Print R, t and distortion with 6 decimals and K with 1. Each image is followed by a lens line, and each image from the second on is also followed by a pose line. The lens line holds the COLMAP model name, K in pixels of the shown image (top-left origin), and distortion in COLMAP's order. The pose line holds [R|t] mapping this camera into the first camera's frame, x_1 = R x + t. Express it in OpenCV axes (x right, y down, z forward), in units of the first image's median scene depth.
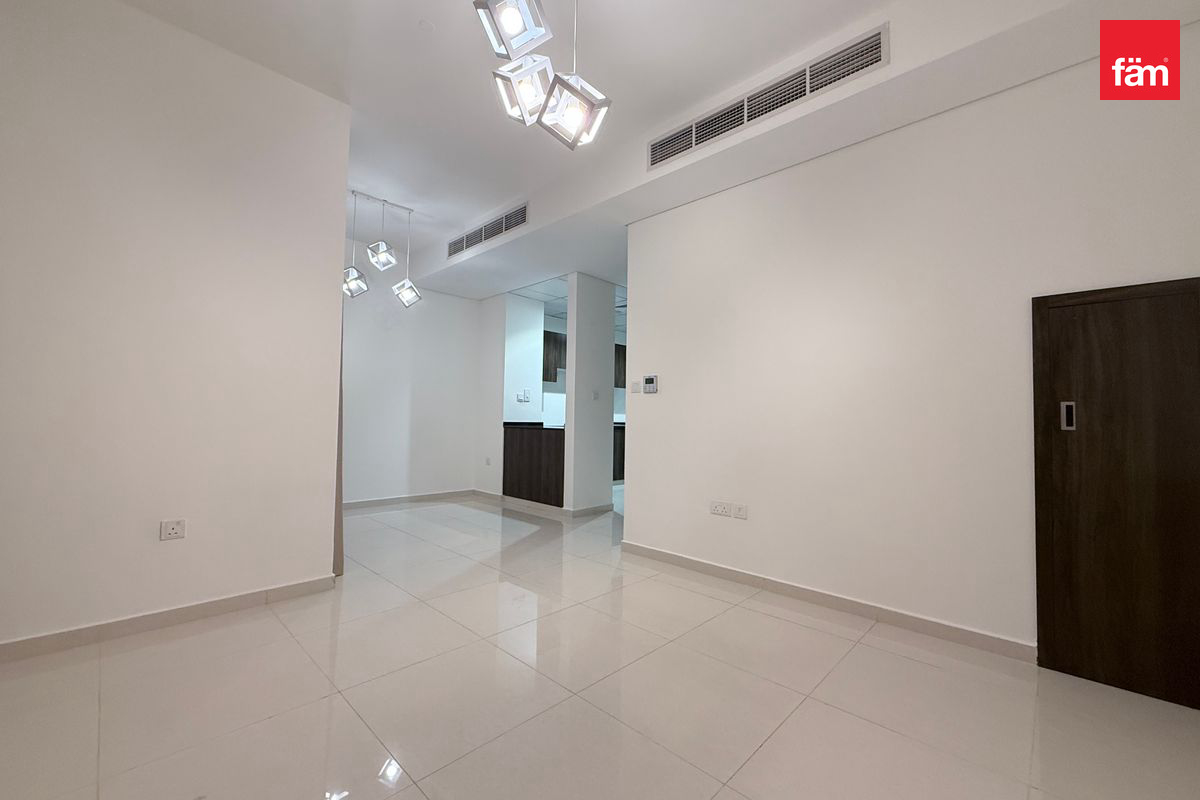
lens RADIAL K [[477.9, 0, 595.2], [0, 477.9, 401.8], [0, 0, 1]] dist [0.000534, -0.000088]
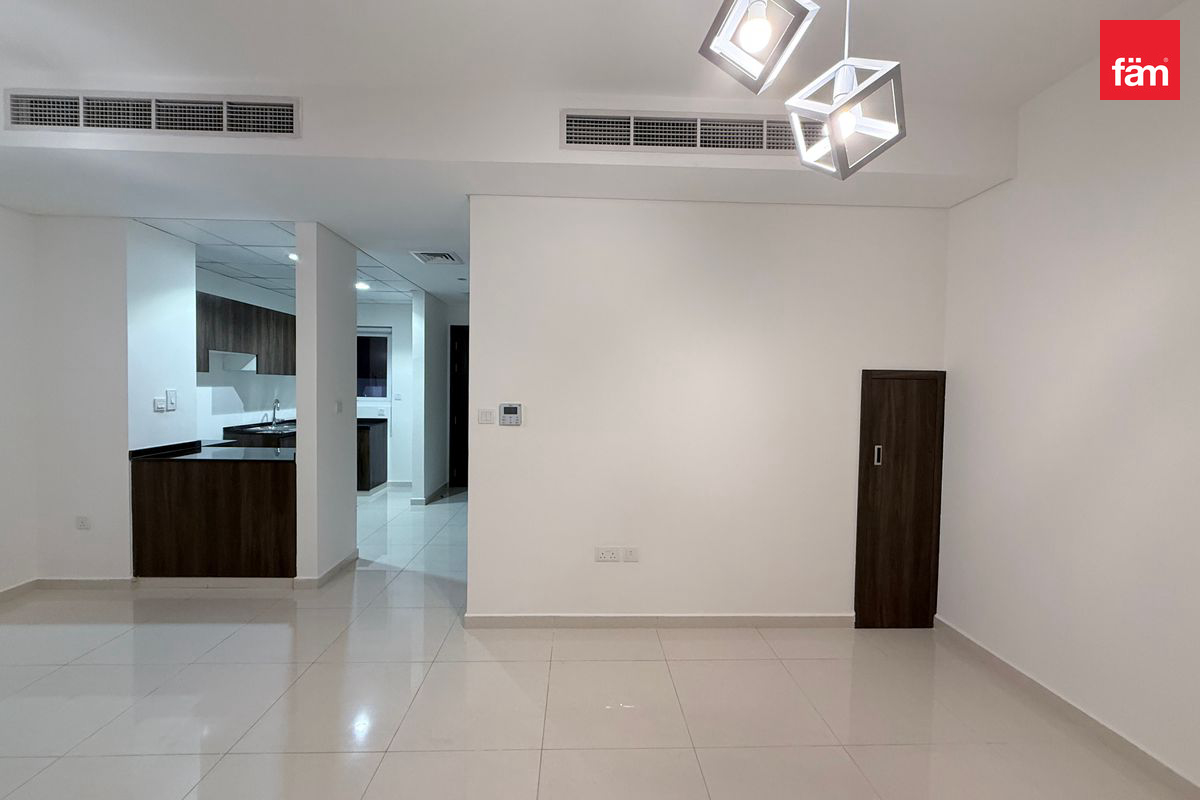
lens RADIAL K [[477.9, 0, 596.8], [0, 477.9, 401.1], [0, 0, 1]] dist [0.000534, -0.000088]
pose [[0.689810, -0.029722, 0.723380, -0.271036], [-0.028349, 0.997282, 0.068010, -0.088242], [-0.723436, -0.067422, 0.687092, 0.268336]]
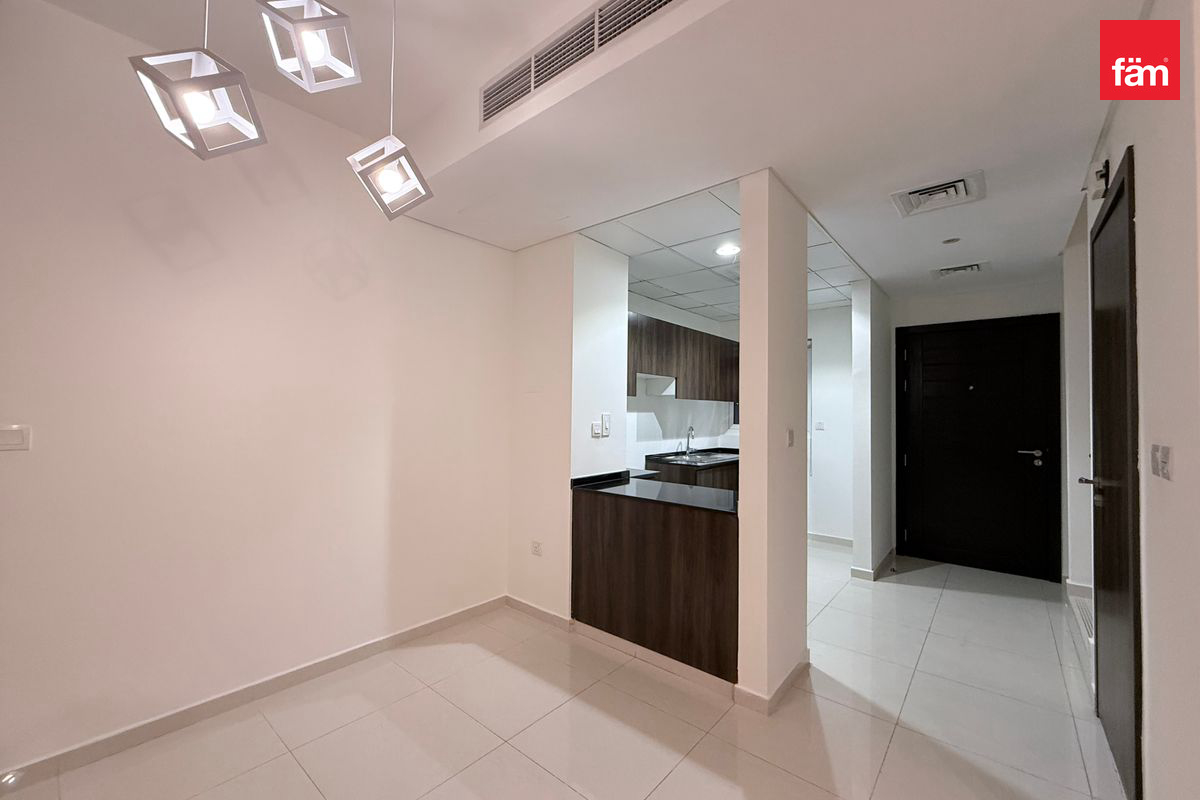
lens RADIAL K [[477.9, 0, 597.2], [0, 477.9, 402.3], [0, 0, 1]] dist [0.000534, -0.000088]
pose [[0.997719, -0.005484, 0.067278, -0.246642], [0.004527, 0.999887, 0.014365, -0.061776], [-0.067349, -0.014027, 0.997631, 0.590713]]
